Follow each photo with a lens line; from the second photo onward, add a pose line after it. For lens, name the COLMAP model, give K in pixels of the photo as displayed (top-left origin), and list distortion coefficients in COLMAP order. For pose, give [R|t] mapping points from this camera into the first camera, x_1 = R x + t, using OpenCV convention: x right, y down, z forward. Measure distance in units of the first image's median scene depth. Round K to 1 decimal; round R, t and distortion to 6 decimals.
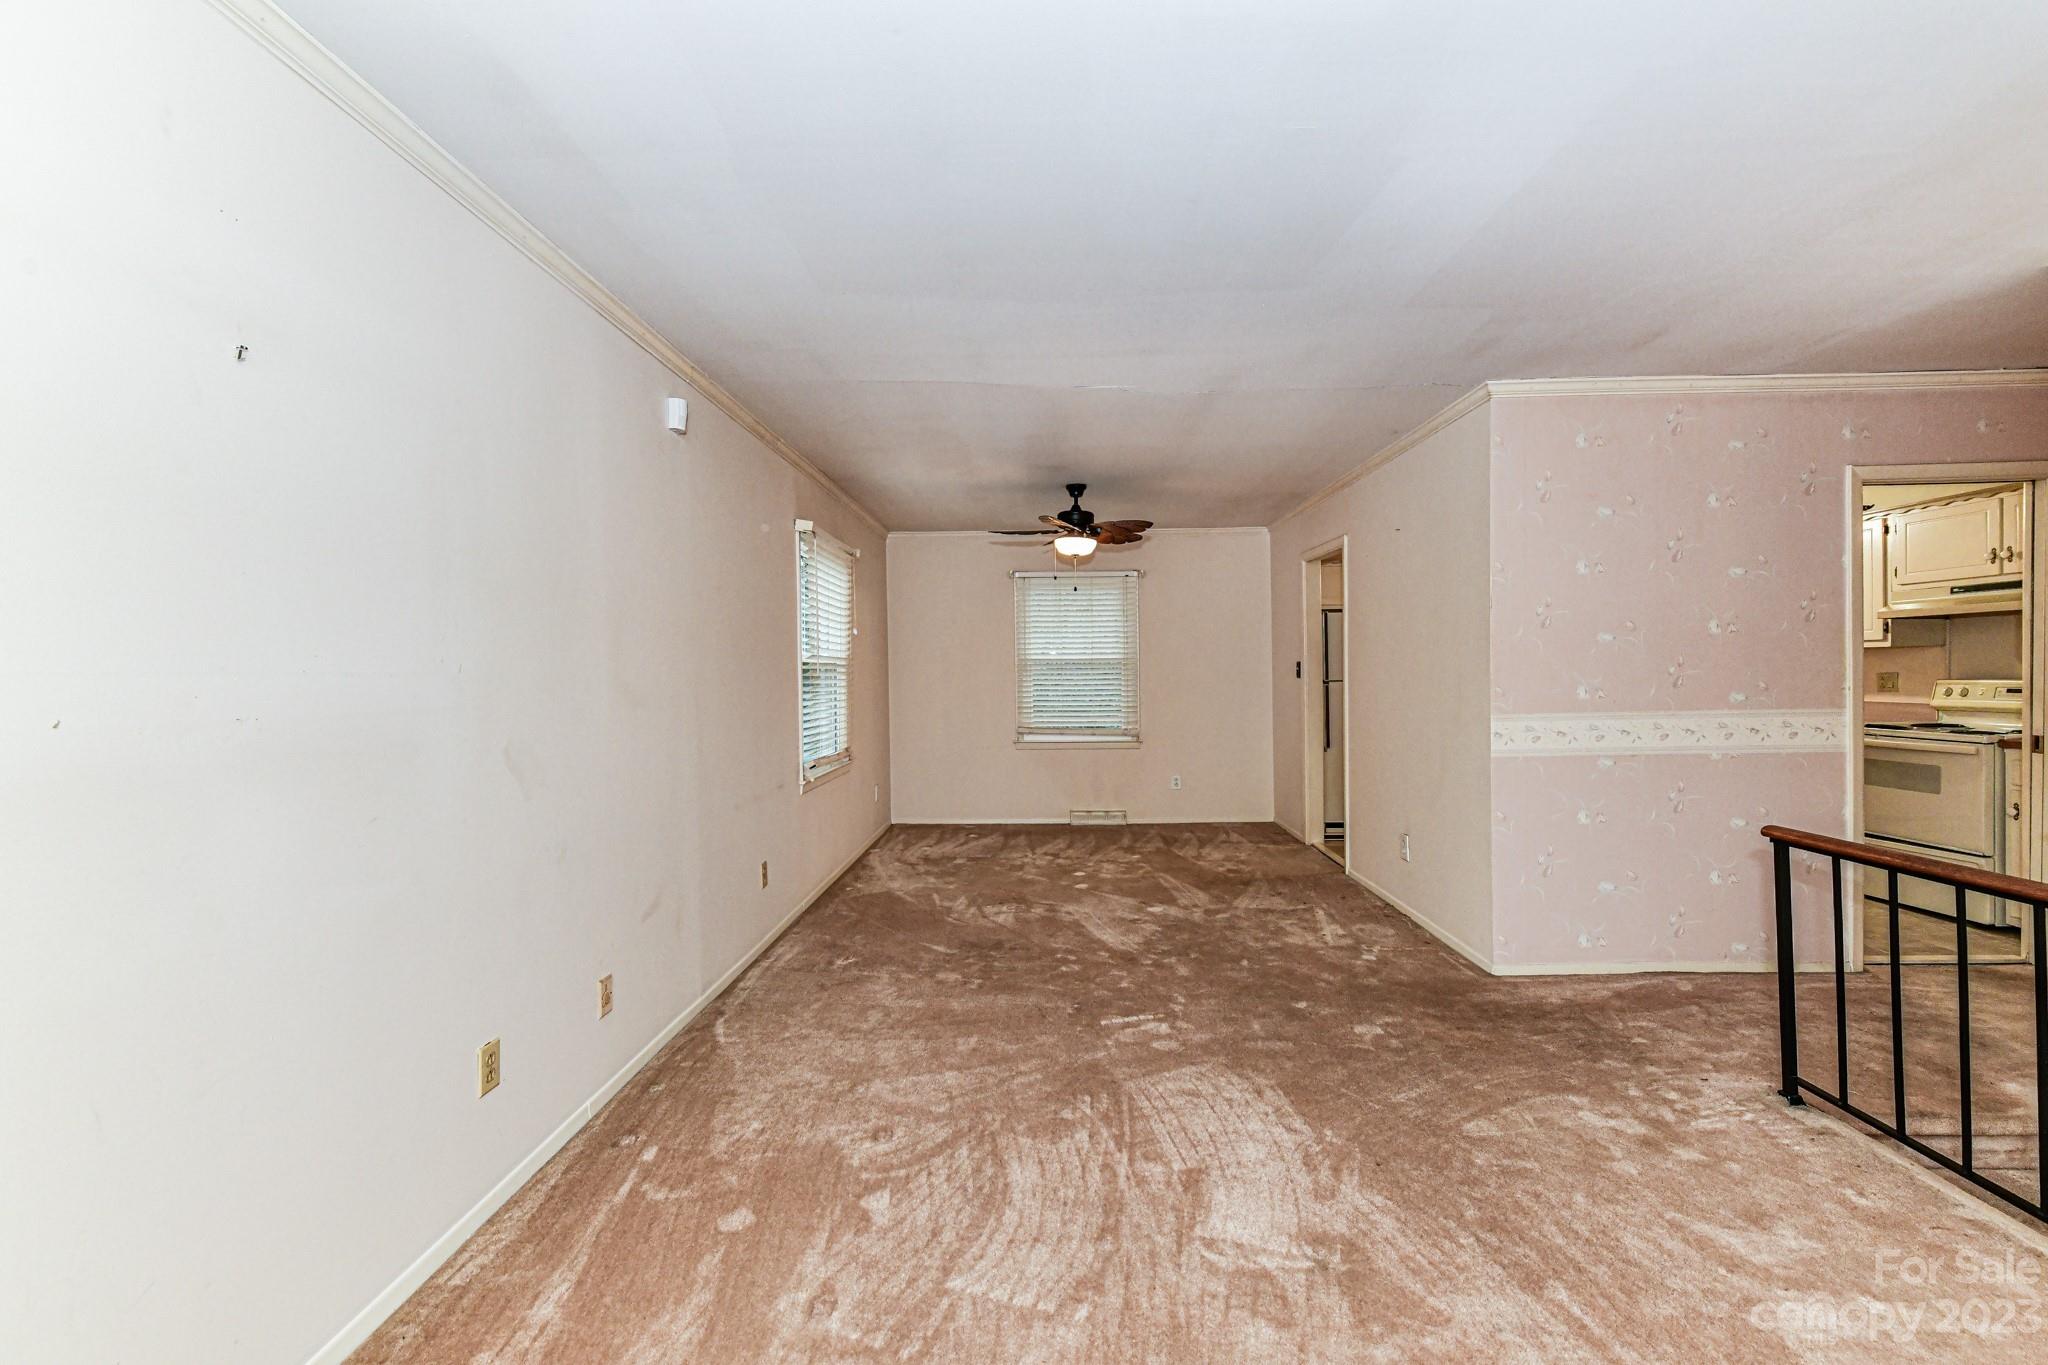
lens RADIAL K [[802.2, 0, 1041.8], [0, 802.2, 671.3], [0, 0, 1]] dist [0.002320, -0.003242]
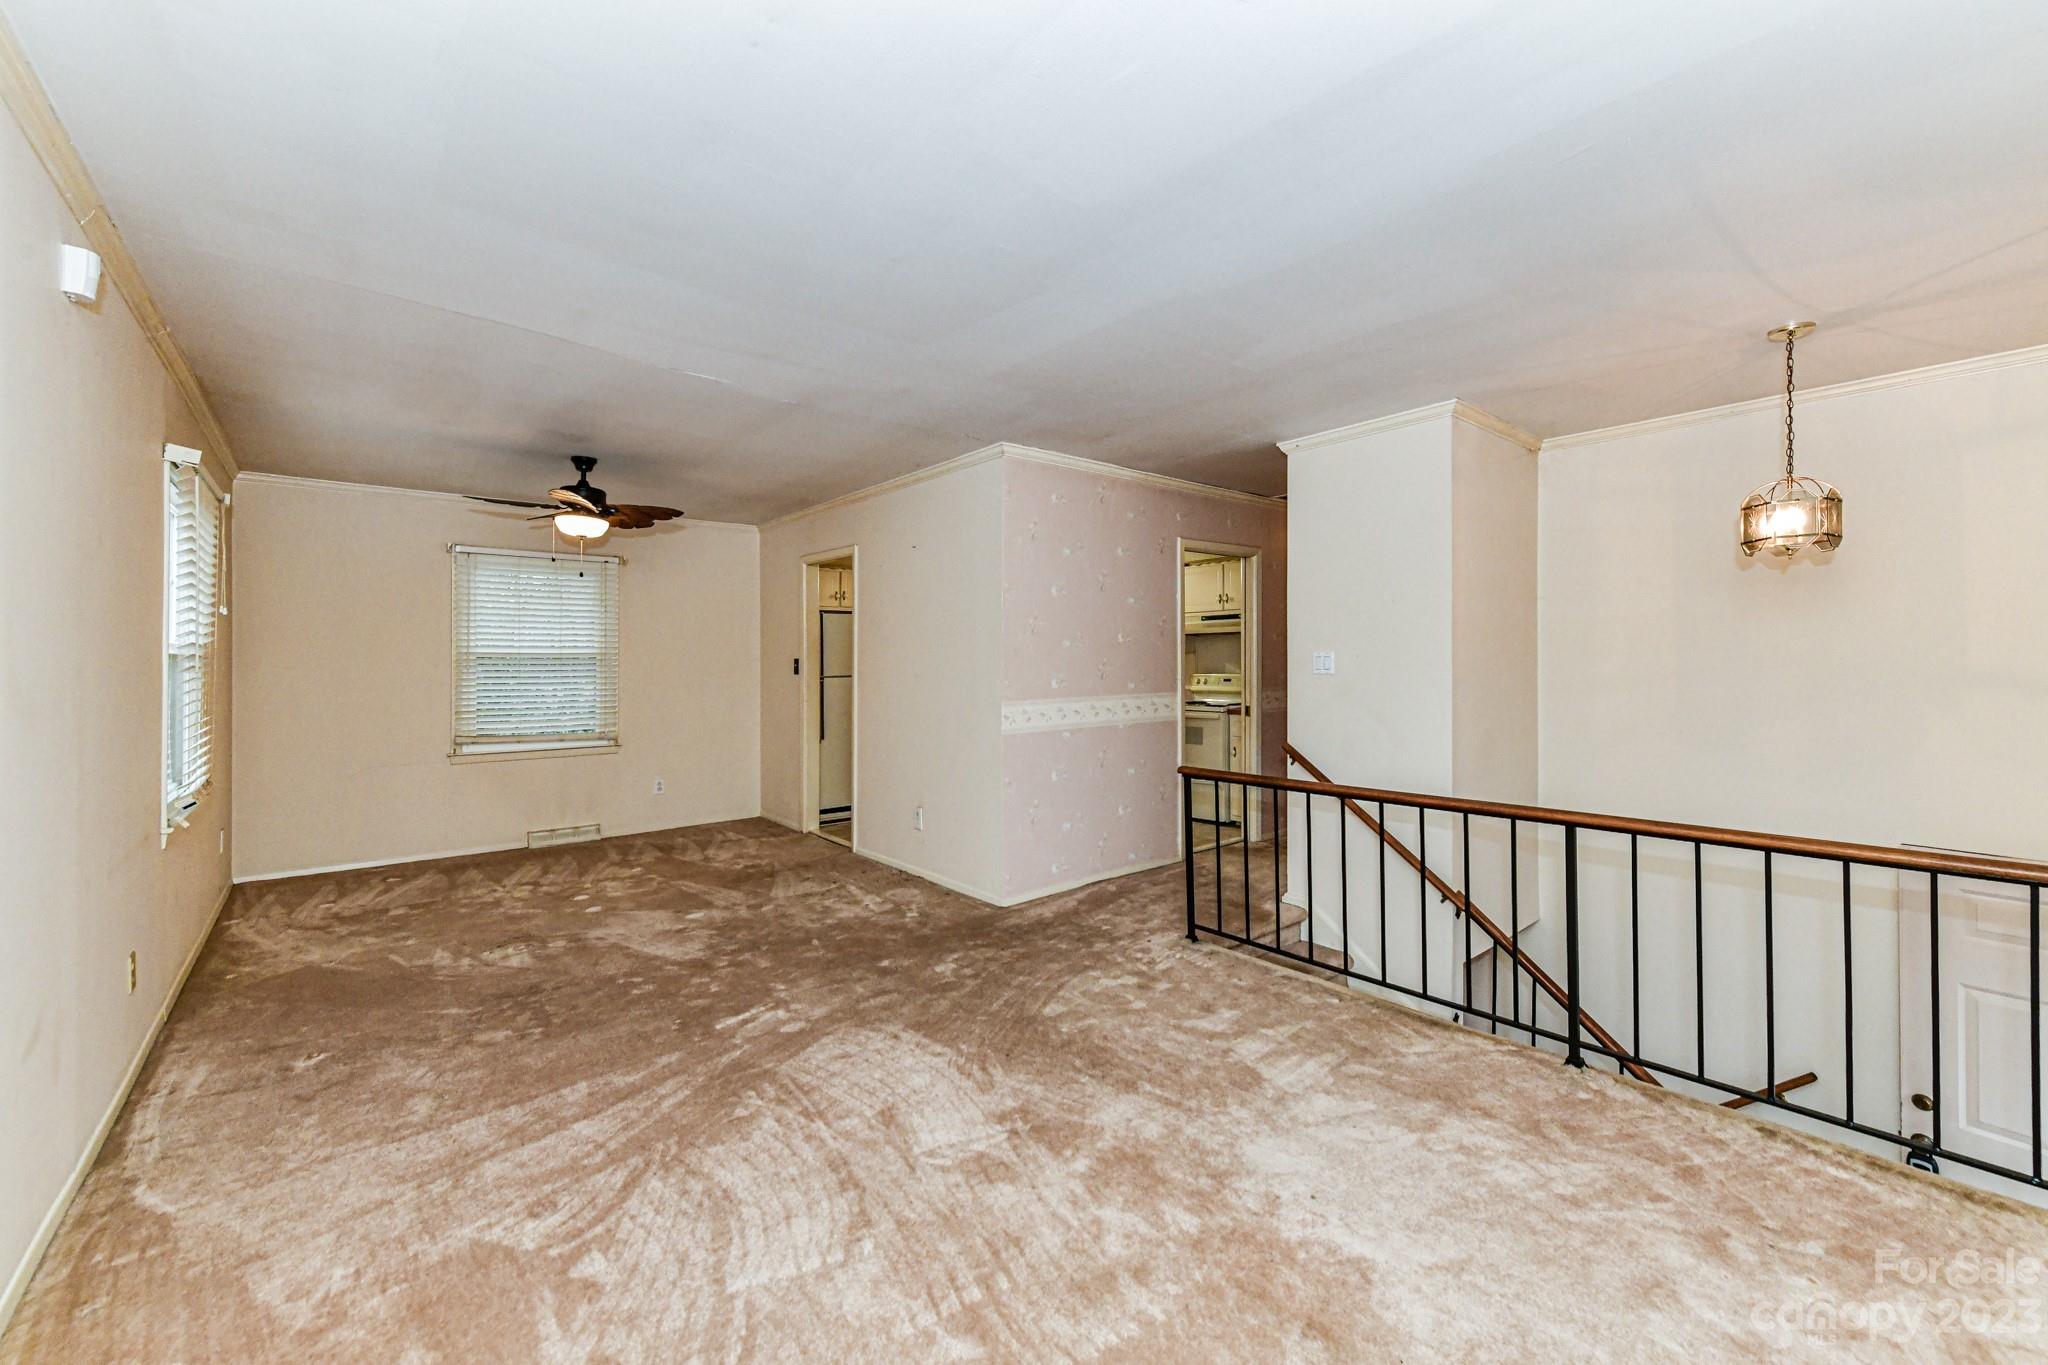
lens RADIAL K [[802.2, 0, 1044.2], [0, 802.2, 646.8], [0, 0, 1]] dist [0.002320, -0.003242]
pose [[0.750195, 0.019206, 0.660938, -0.233105], [-0.000785, 0.999603, -0.028156, 0.002726], [-0.661216, 0.020603, 0.749912, -0.002154]]
